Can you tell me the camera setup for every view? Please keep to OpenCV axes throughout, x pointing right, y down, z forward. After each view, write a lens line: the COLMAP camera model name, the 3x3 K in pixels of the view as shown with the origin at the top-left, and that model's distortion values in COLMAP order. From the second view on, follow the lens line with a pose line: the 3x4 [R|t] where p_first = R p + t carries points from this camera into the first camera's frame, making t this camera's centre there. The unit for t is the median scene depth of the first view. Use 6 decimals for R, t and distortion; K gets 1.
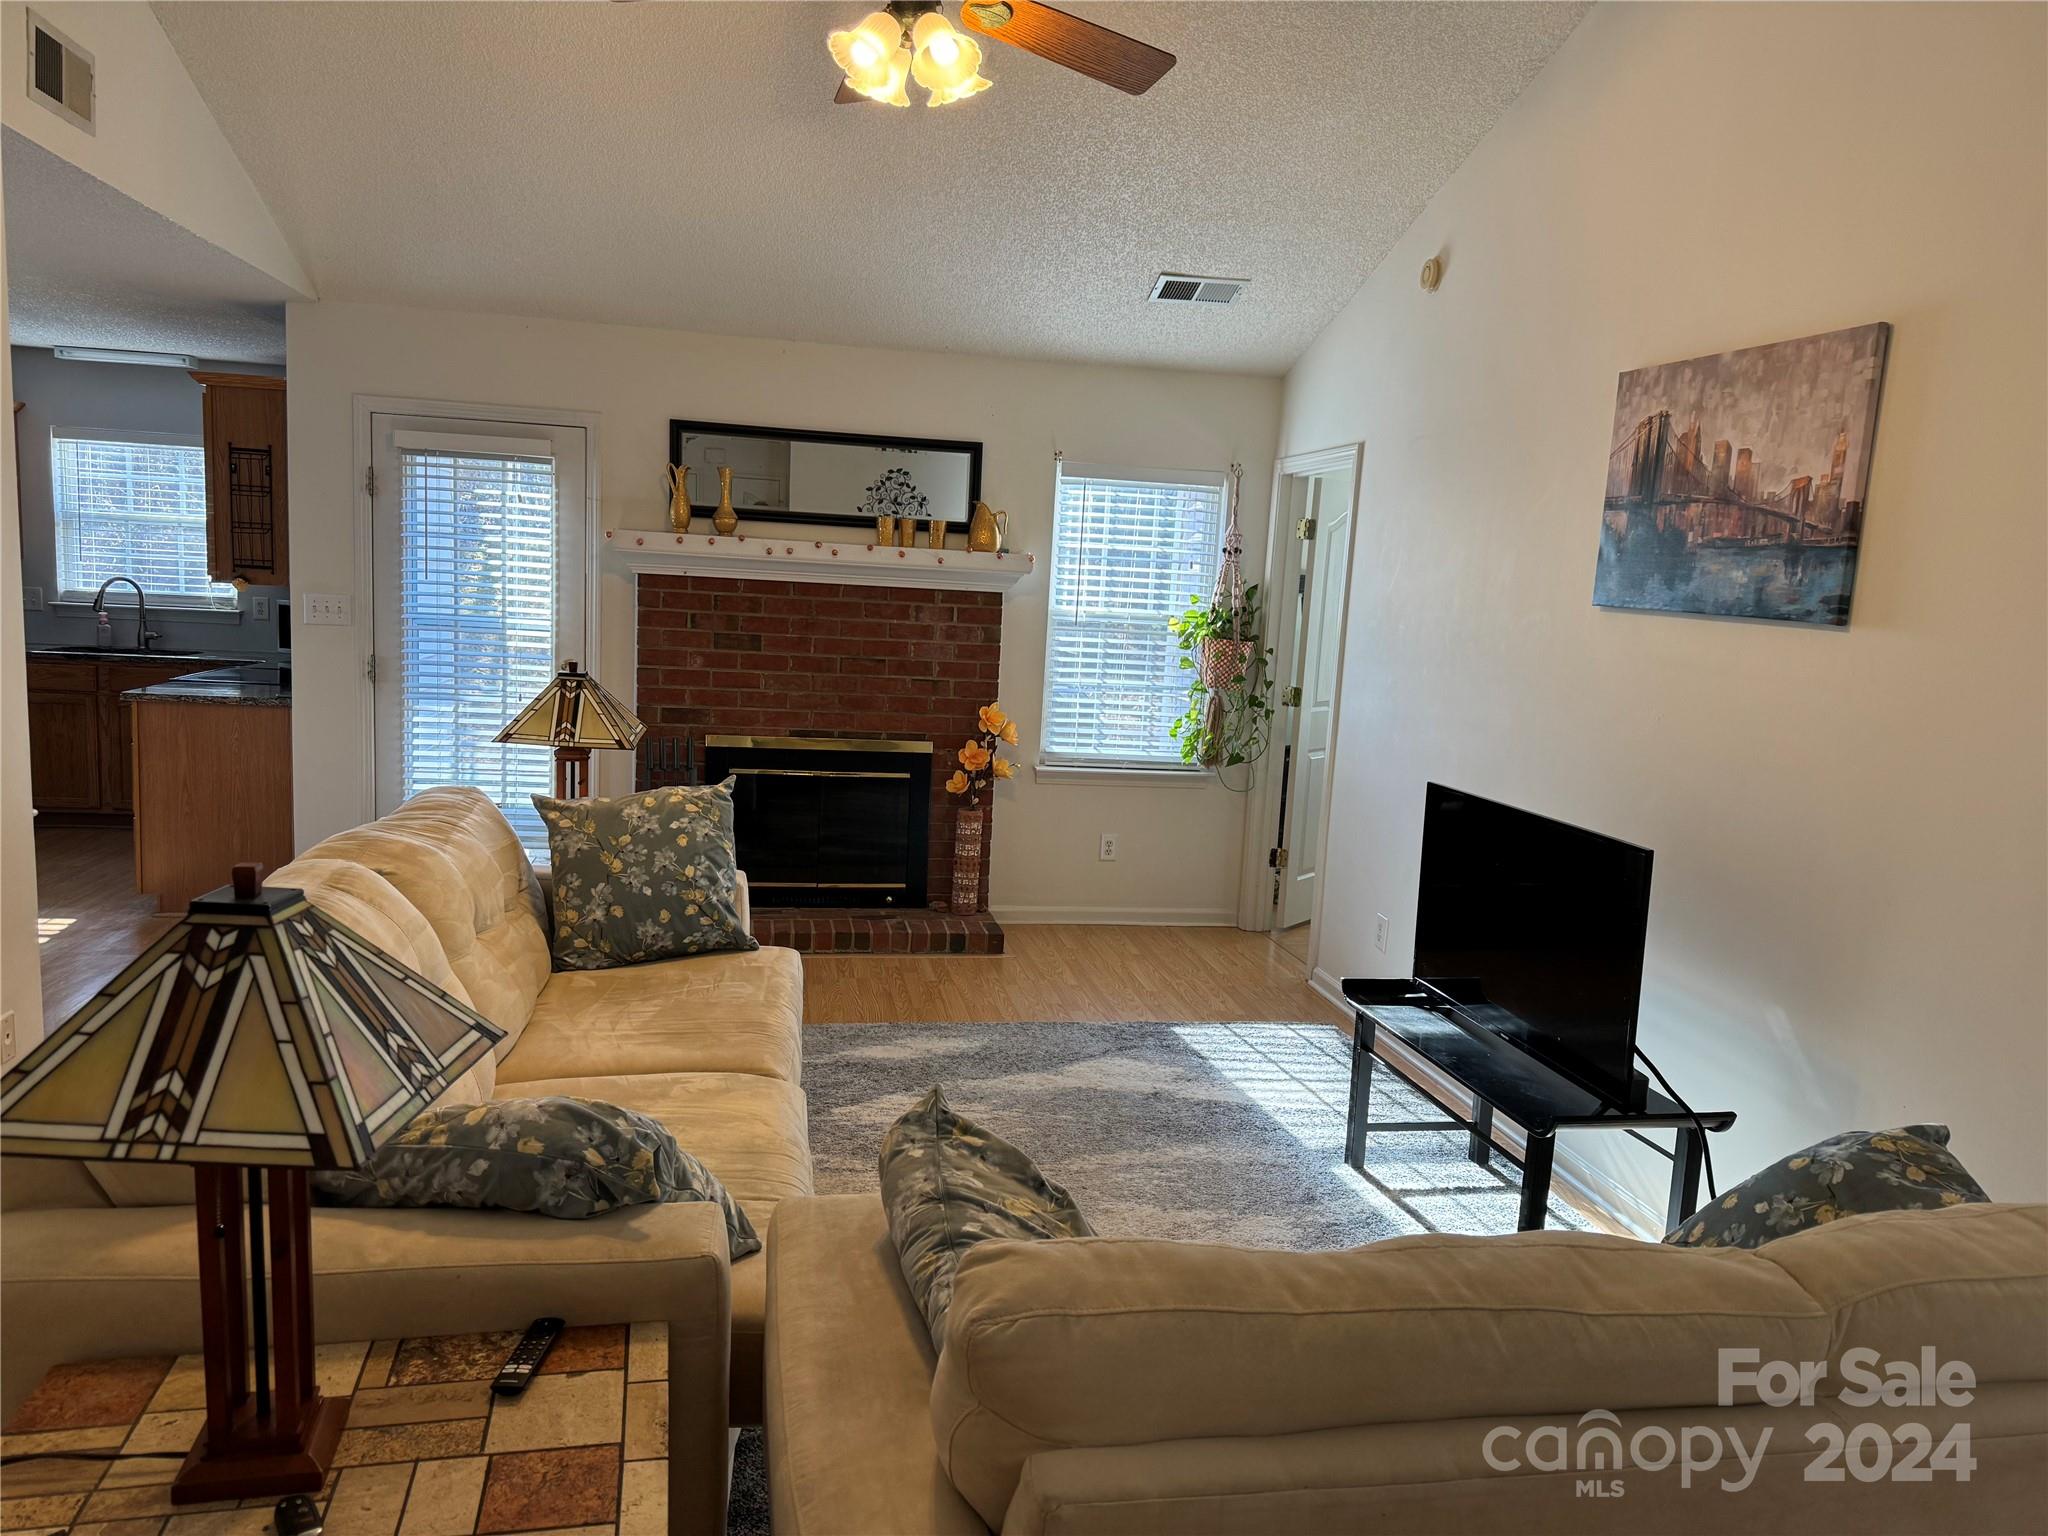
lens RADIAL K [[1425.5, 0, 1024.0], [0, 1425.5, 768.0], [0, 0, 1]] dist [0.160083, -0.248186]
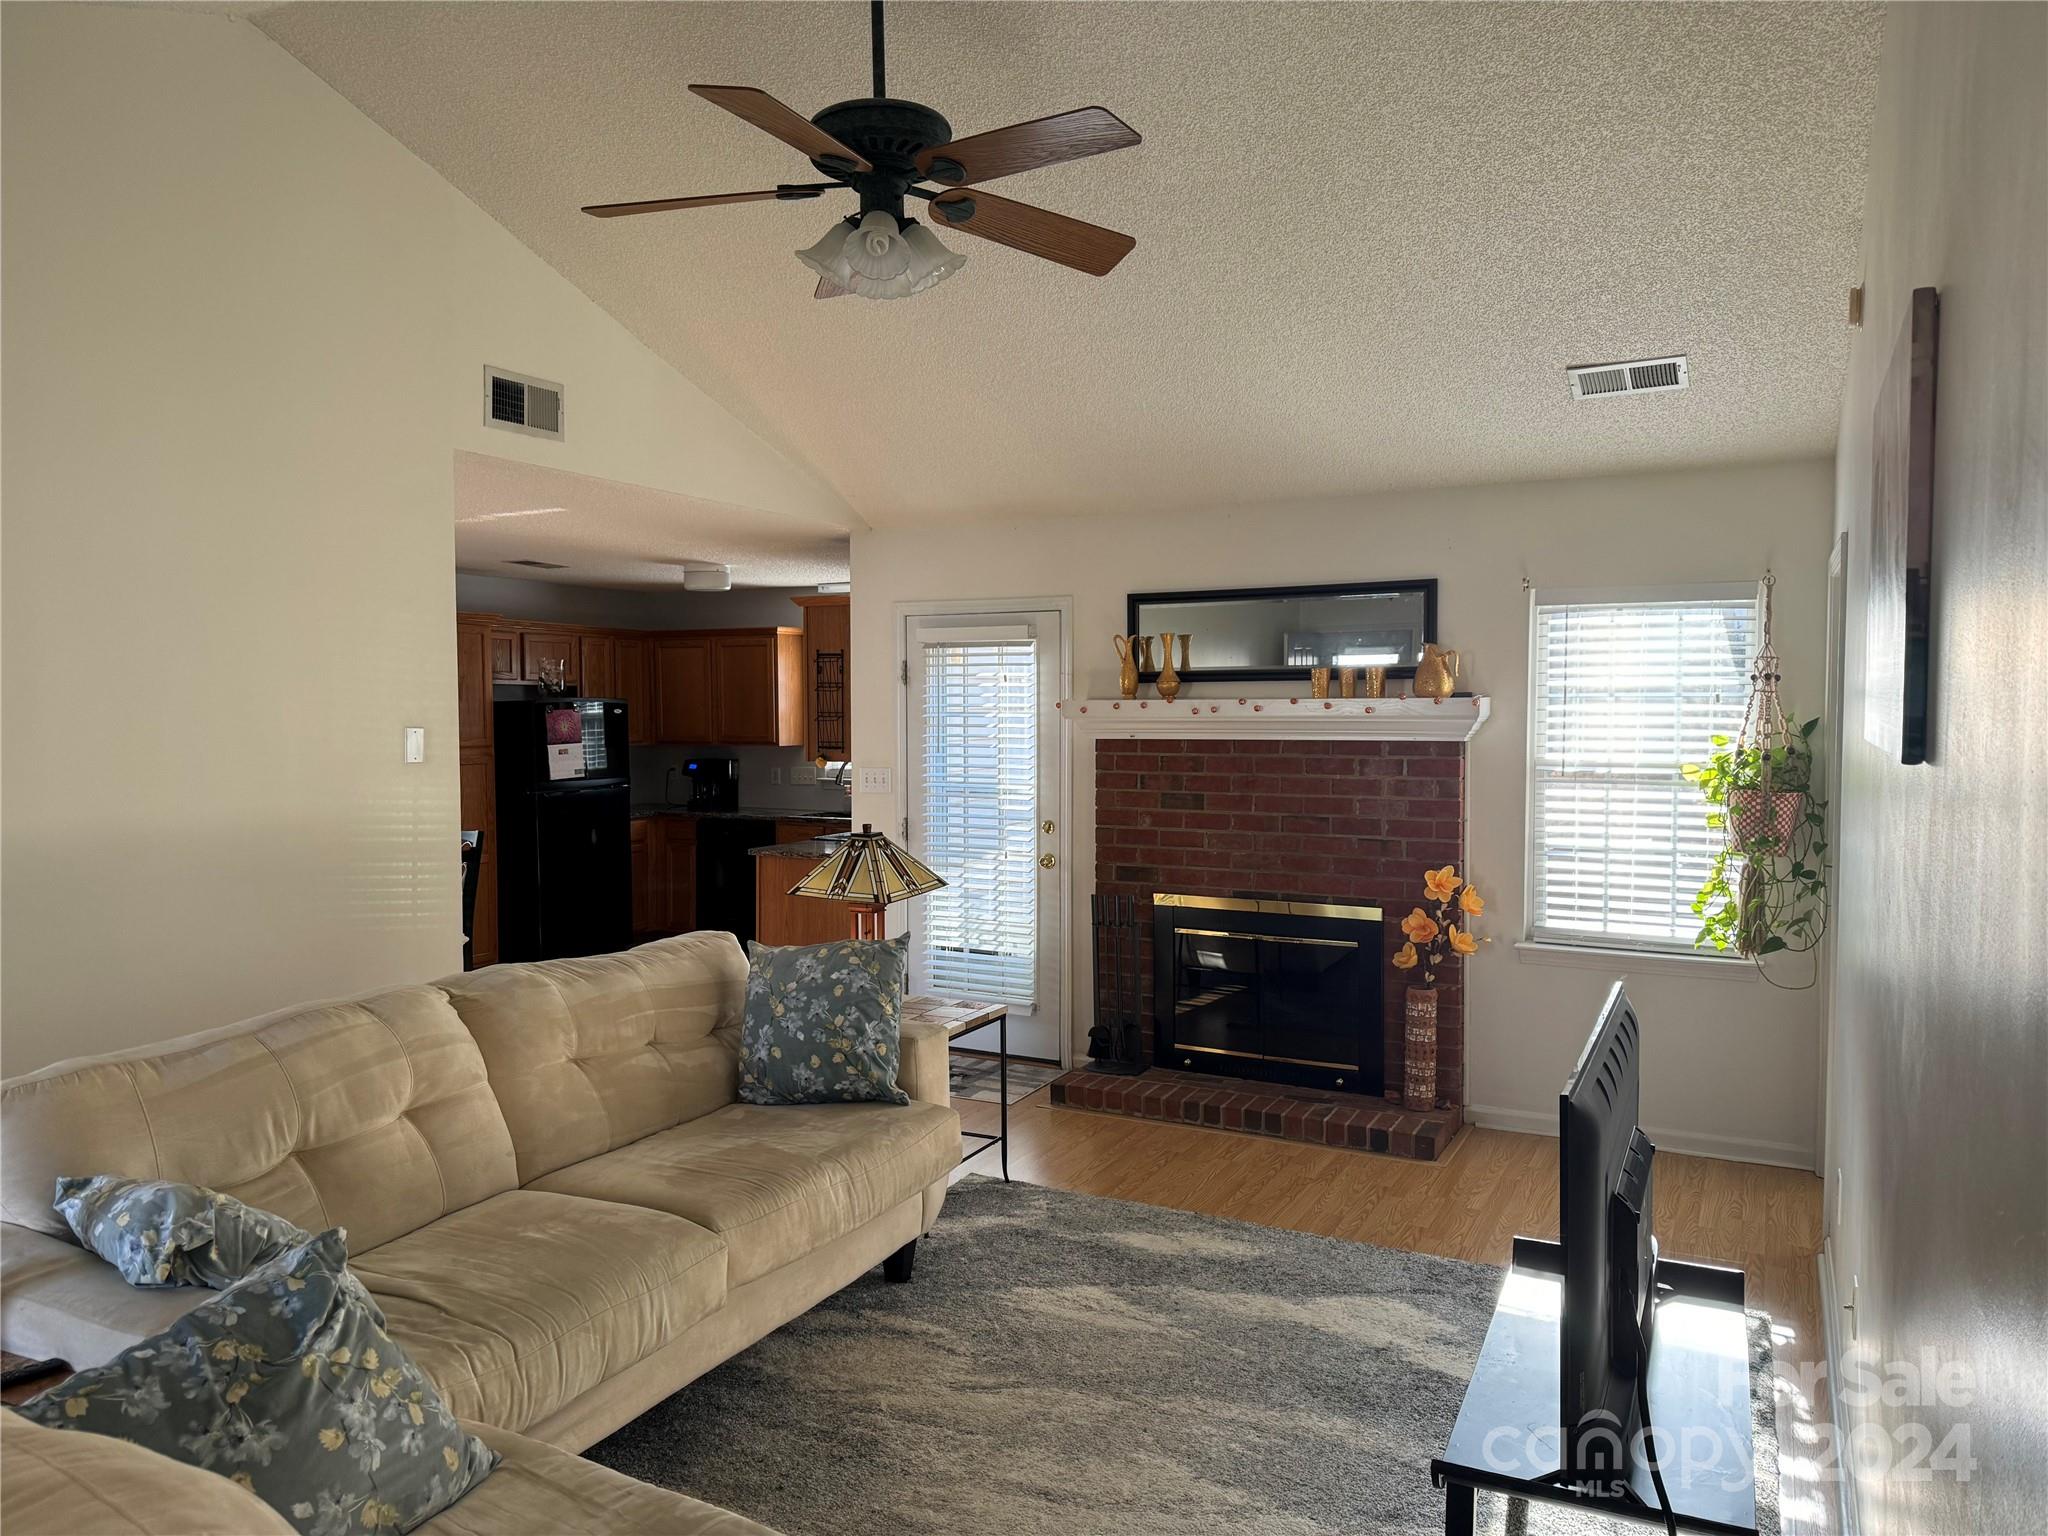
lens RADIAL K [[1425.5, 0, 1024.0], [0, 1425.5, 768.0], [0, 0, 1]] dist [0.160083, -0.248186]
pose [[0.794319, -0.026692, -0.606914, 0.516388], [-0.039892, 0.994586, -0.095953, -0.017075], [0.606189, 0.100428, 0.788954, 0.225487]]
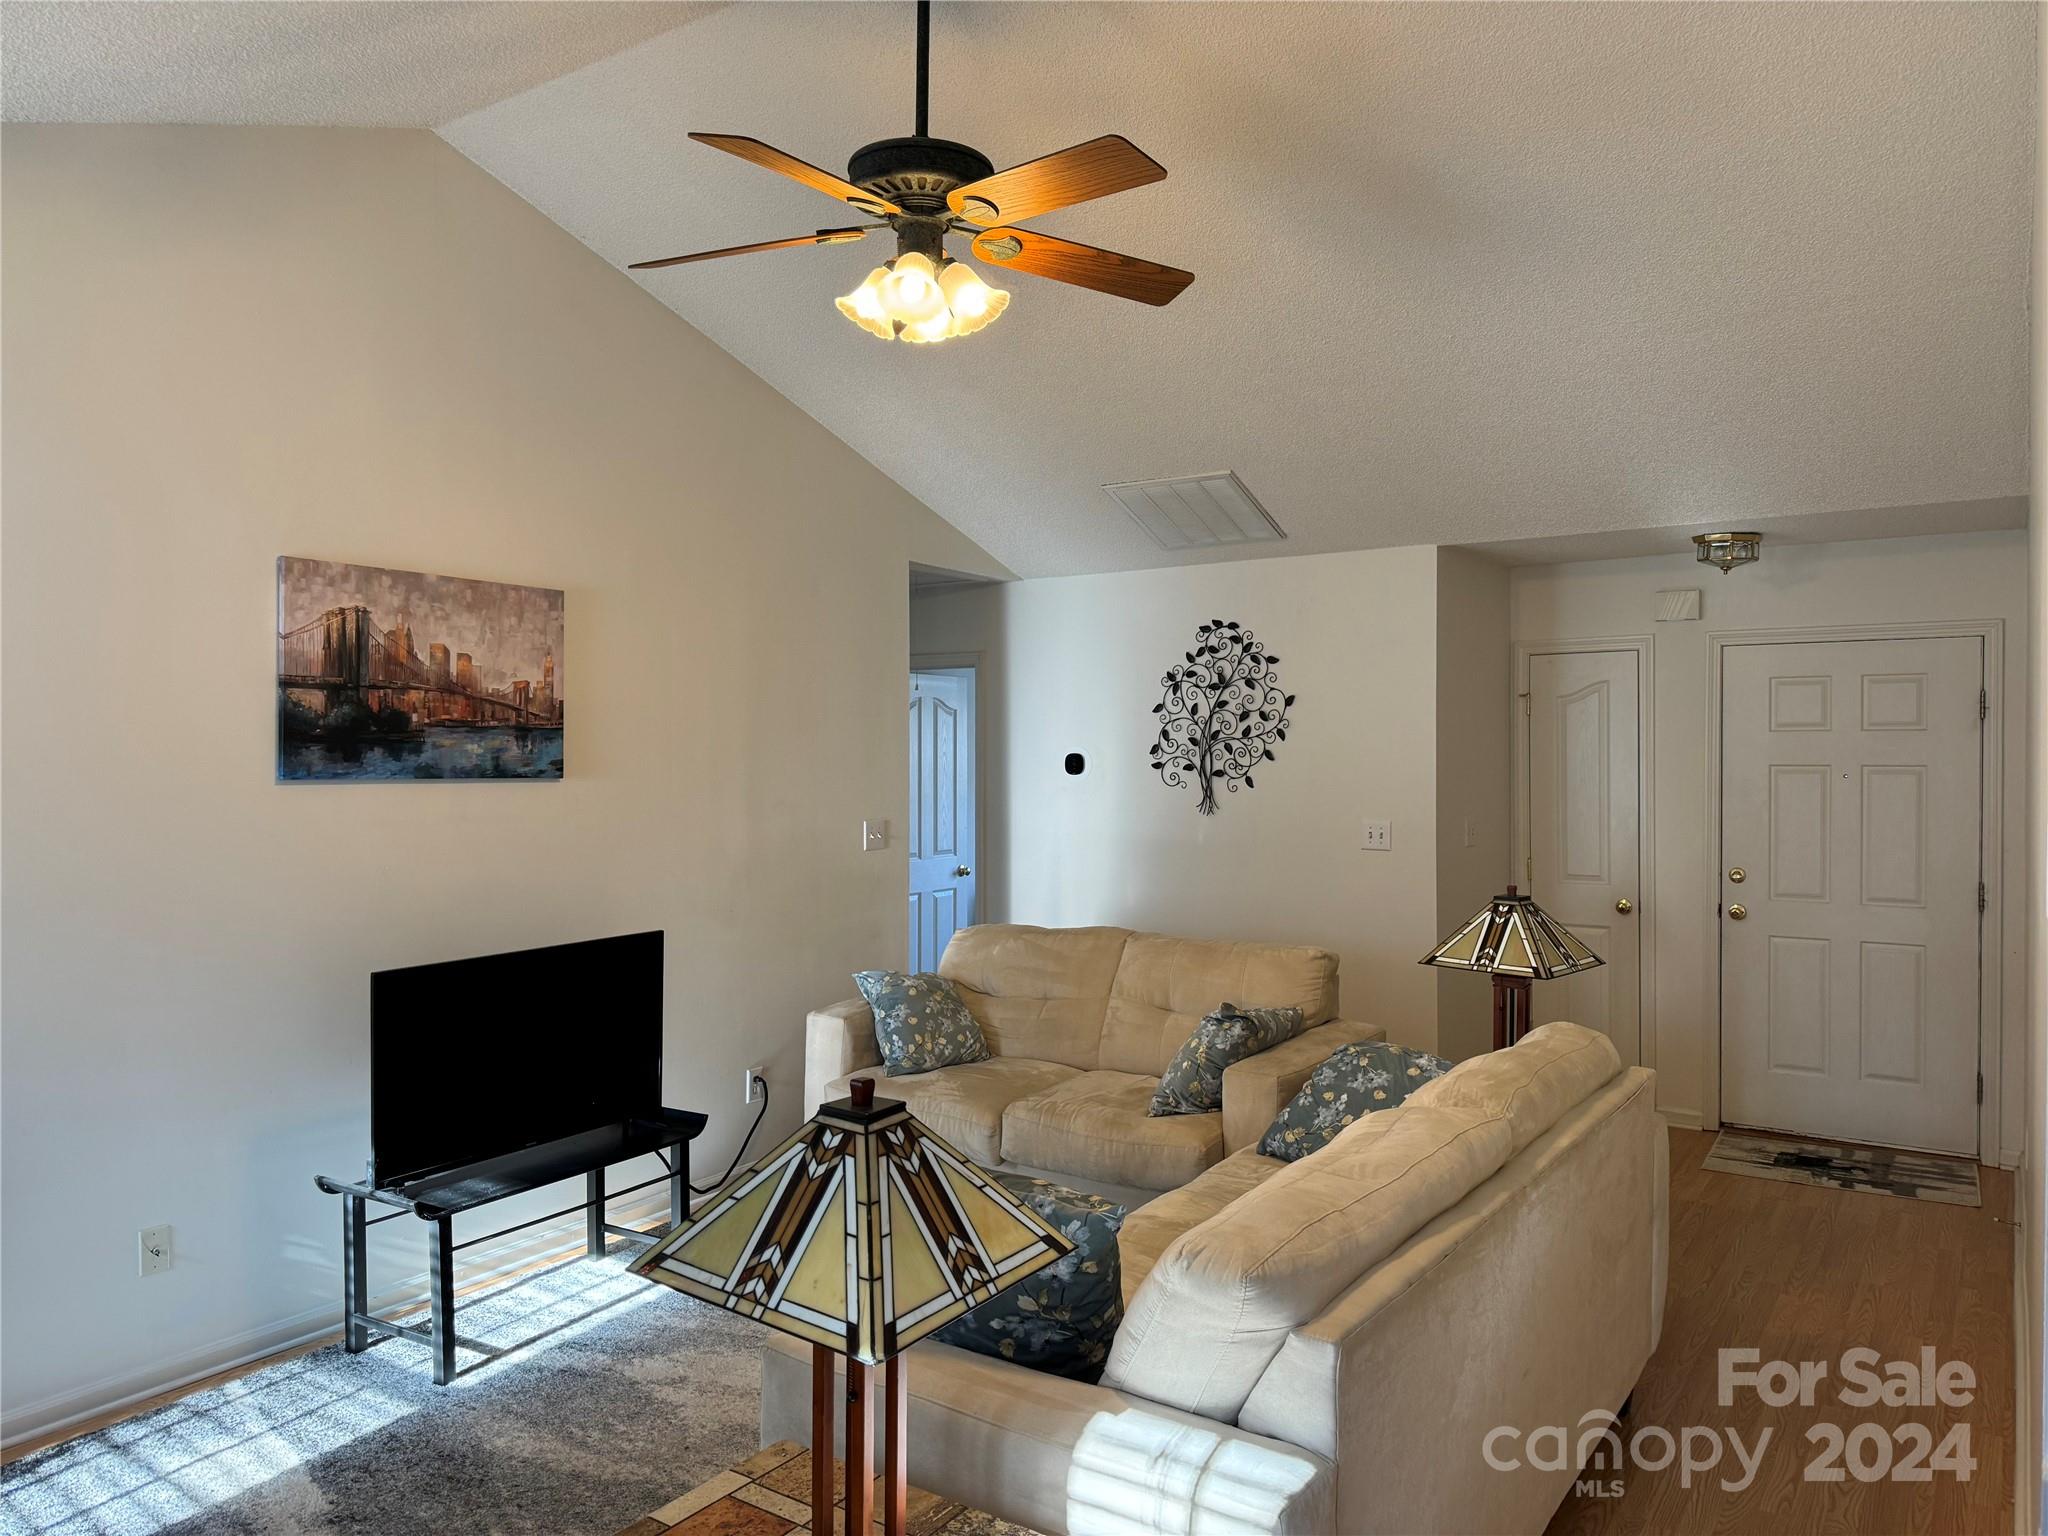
lens RADIAL K [[1425.5, 0, 1024.0], [0, 1425.5, 768.0], [0, 0, 1]] dist [0.160083, -0.248186]
pose [[-0.709849, -0.058346, 0.701933, -0.717917], [0.061845, 0.987551, 0.144630, -0.245894], [-0.701634, 0.146077, -0.697404, 1.411341]]
